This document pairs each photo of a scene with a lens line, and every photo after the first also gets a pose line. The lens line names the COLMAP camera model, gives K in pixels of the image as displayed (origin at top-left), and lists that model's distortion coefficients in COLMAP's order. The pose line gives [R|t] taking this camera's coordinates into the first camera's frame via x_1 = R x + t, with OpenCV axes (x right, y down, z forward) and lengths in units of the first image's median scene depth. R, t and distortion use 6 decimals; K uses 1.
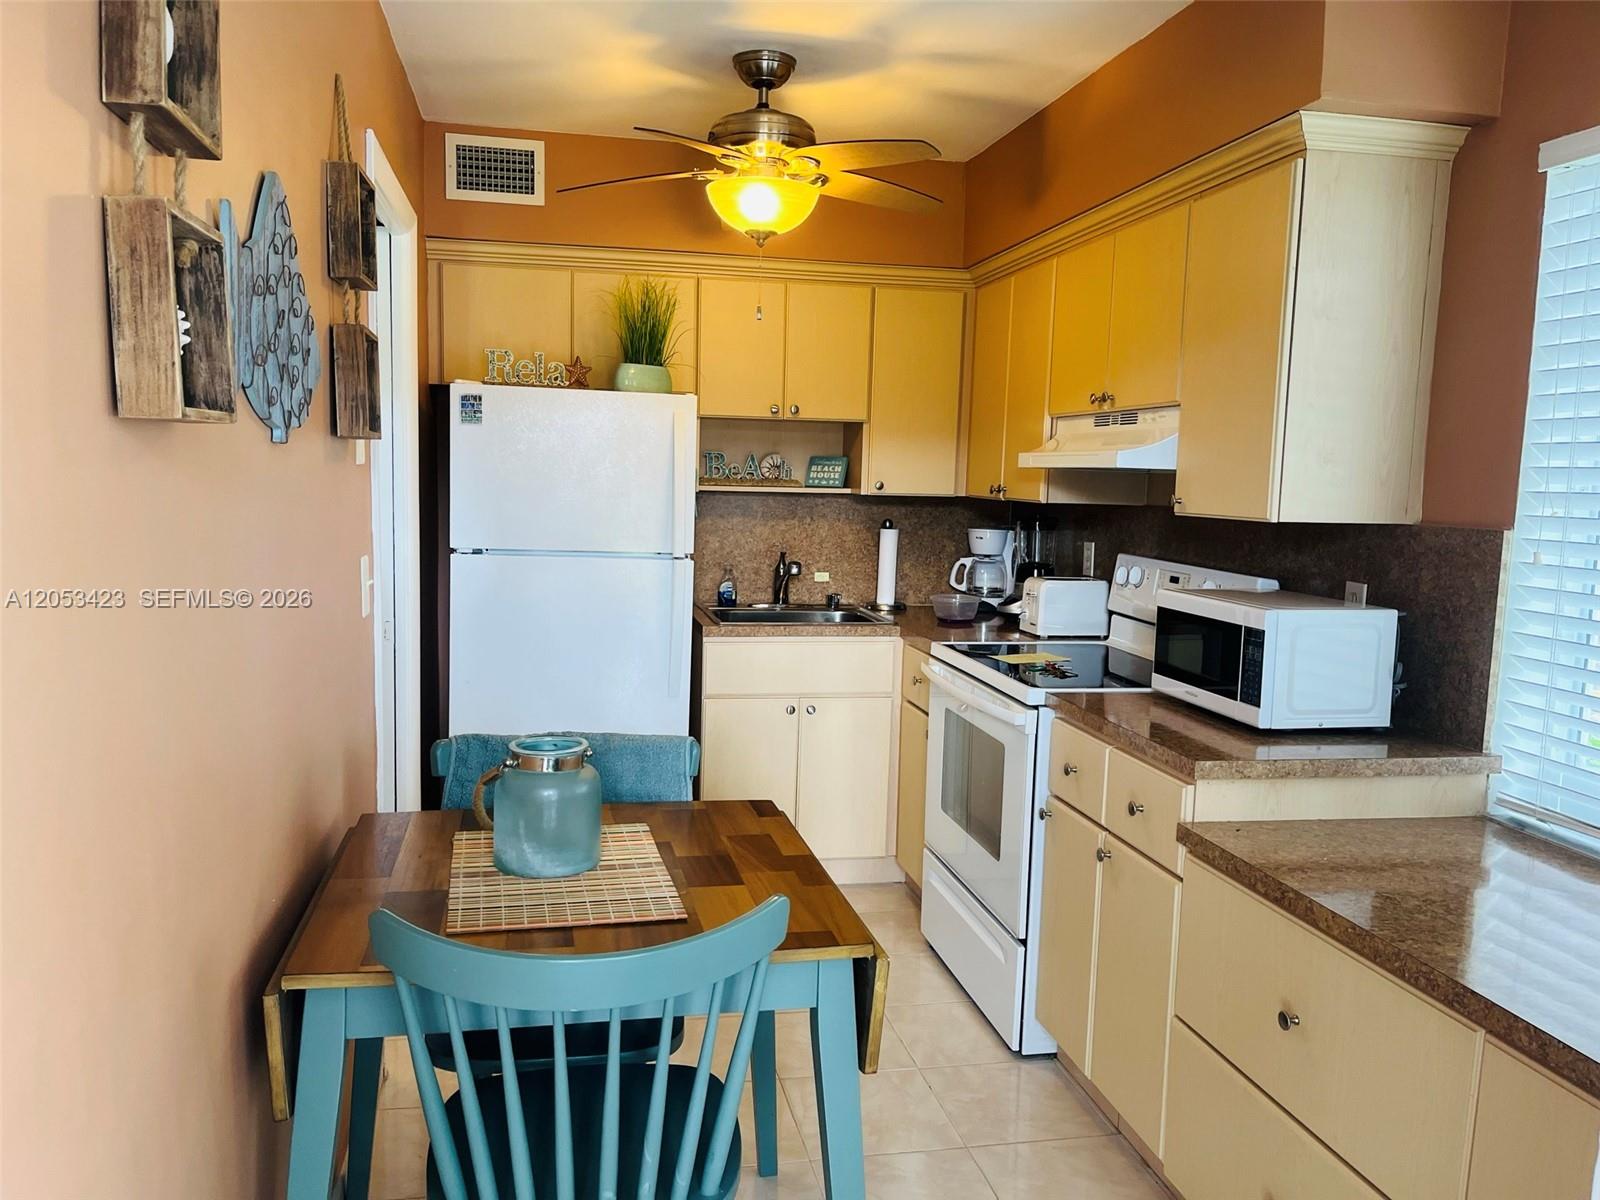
lens RADIAL K [[1201.4, 0, 793.2], [0, 1201.4, 603.9], [0, 0, 1]] dist [0.056198, -0.078456]
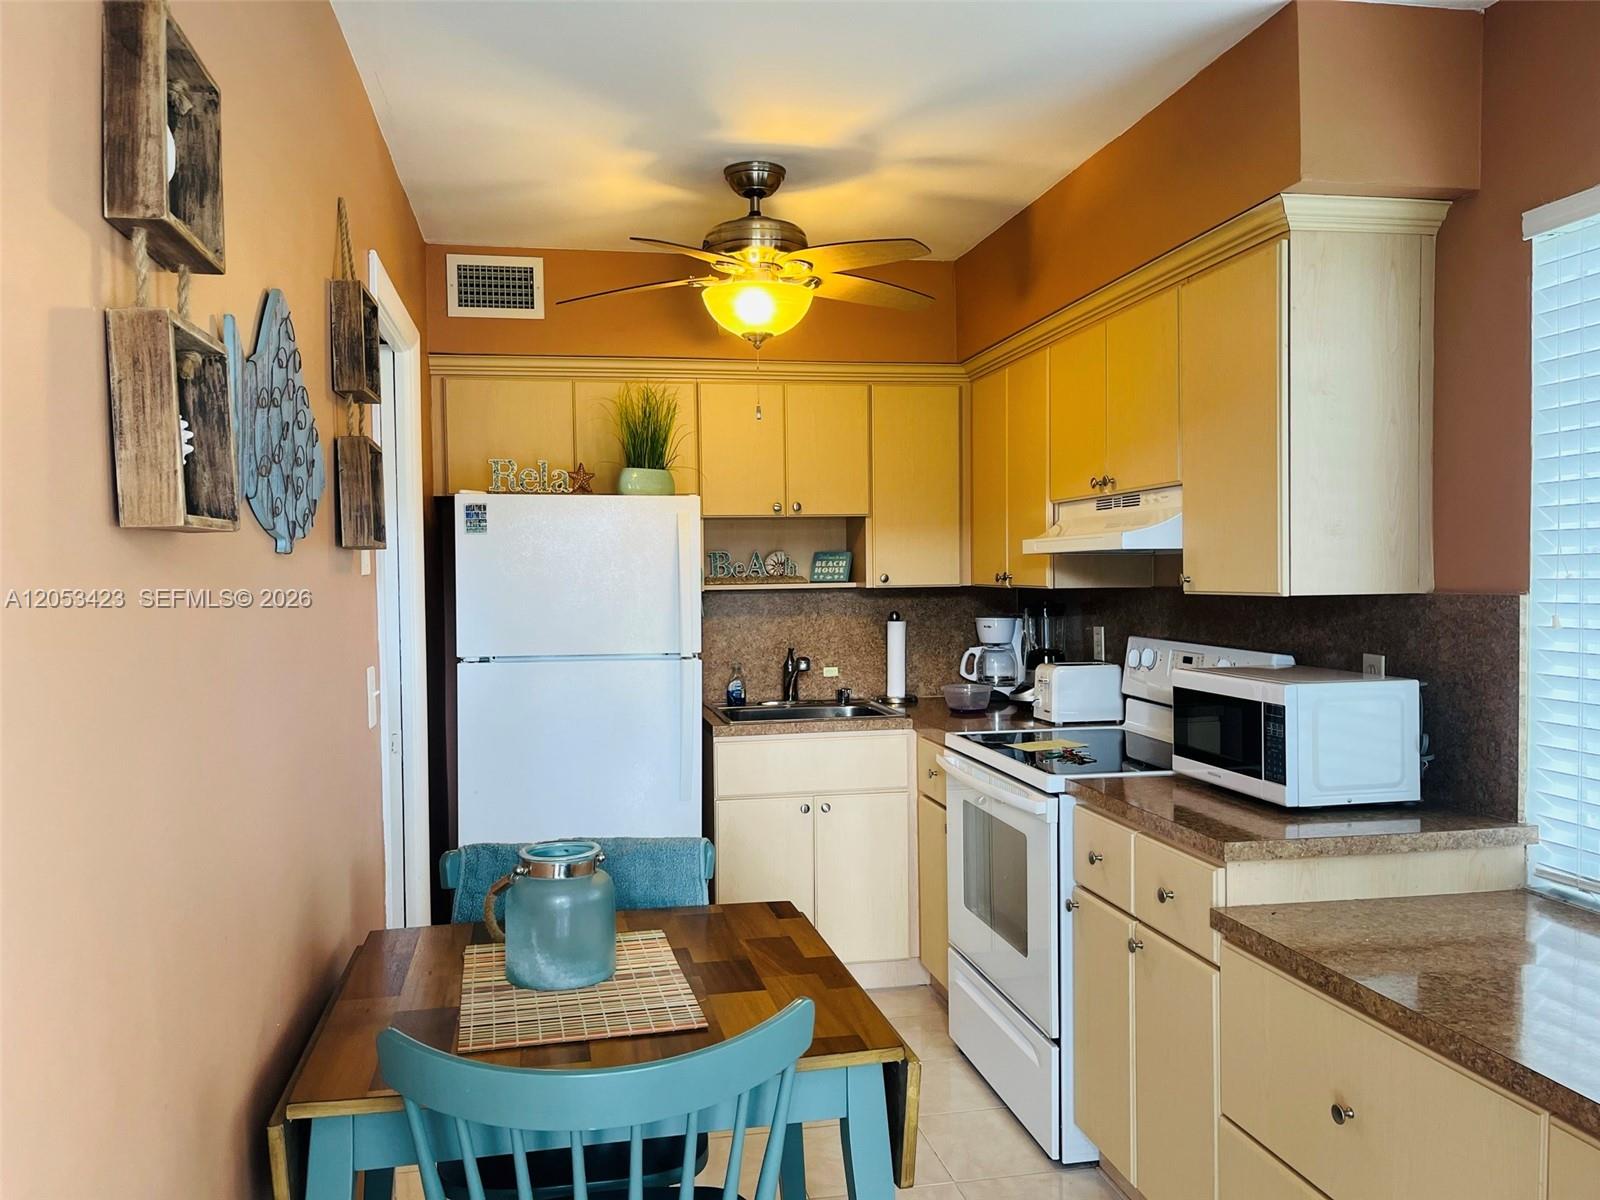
lens RADIAL K [[1201.4, 0, 792.1], [0, 1201.4, 601.2], [0, 0, 1]] dist [0.056198, -0.078456]
pose [[0.999187, -0.040021, -0.004785, -0.001970], [0.039462, 0.995513, -0.086005, 0.005962], [0.008206, 0.085746, 0.996283, 0.009592]]
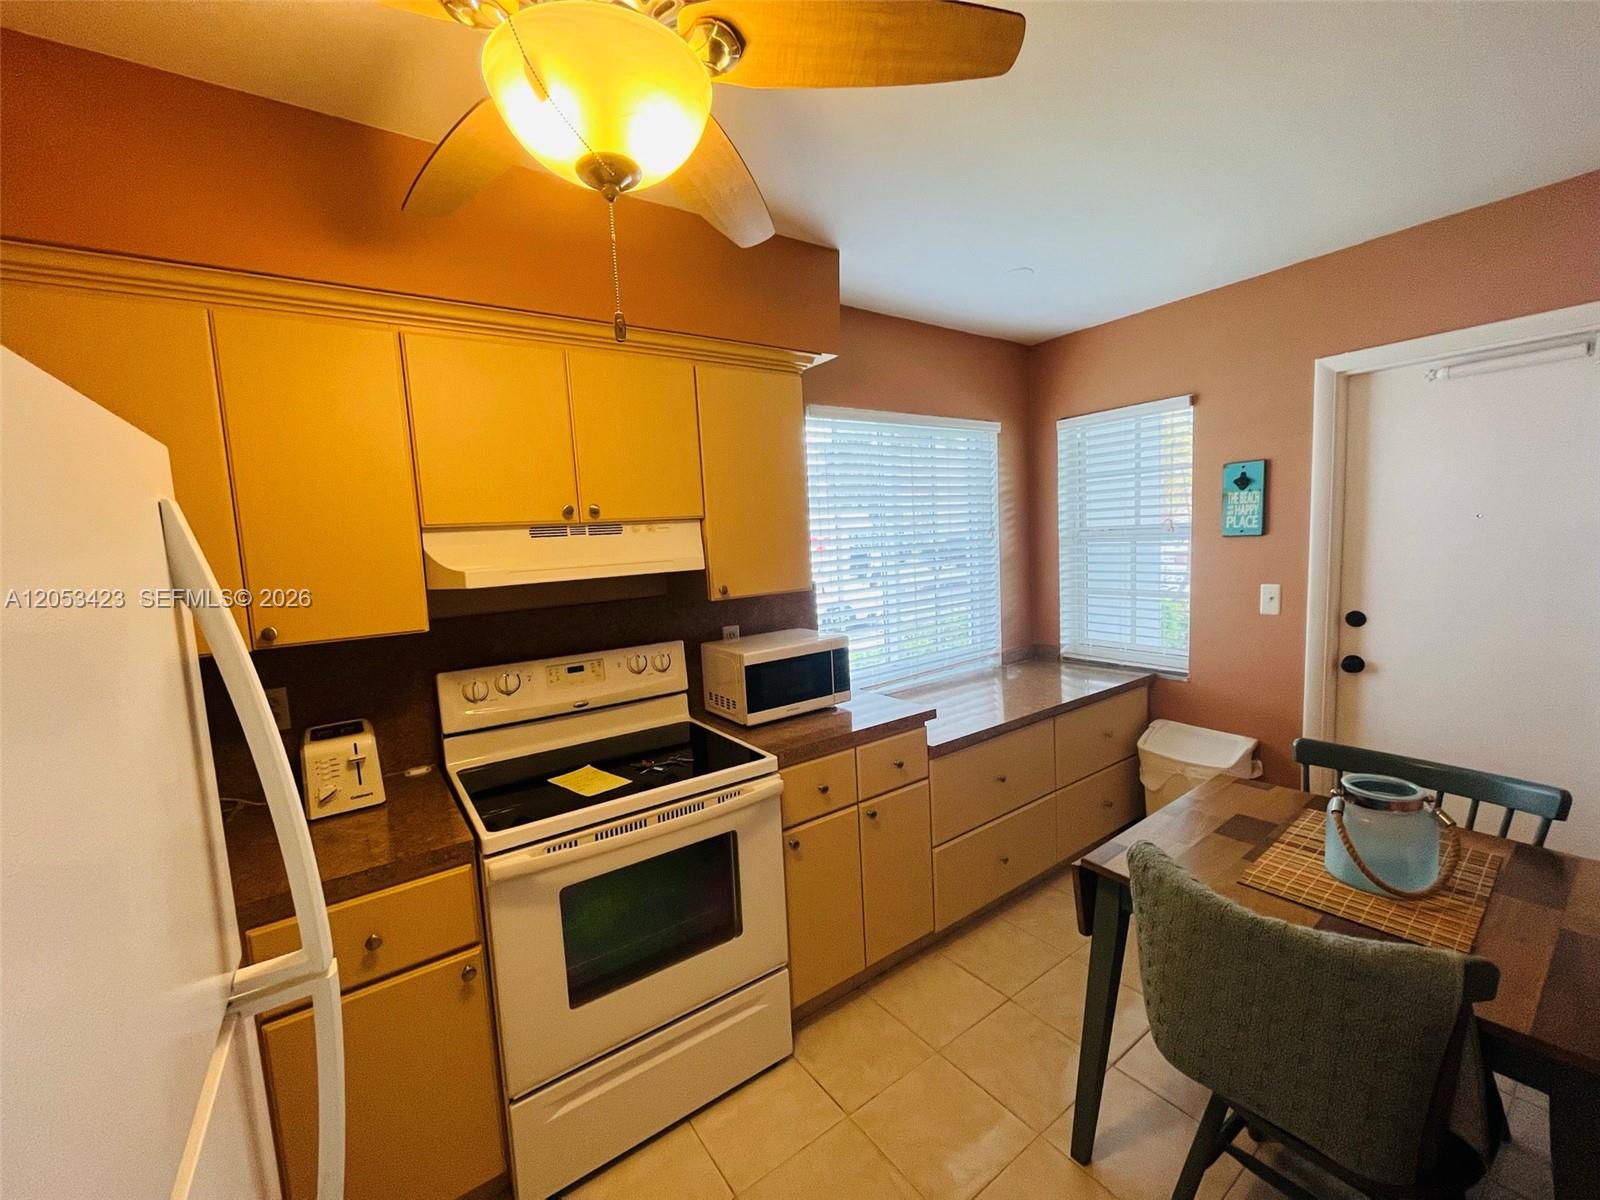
lens RADIAL K [[644.8, 0, 798.9], [0, 644.8, 601.7], [0, 0, 1]] dist [0.001232, -0.000010]
pose [[-0.402432, -0.102186, 0.909729, -0.431766], [0.141083, 0.974956, 0.171923, -0.212627], [-0.904513, 0.197534, -0.377937, 1.380660]]
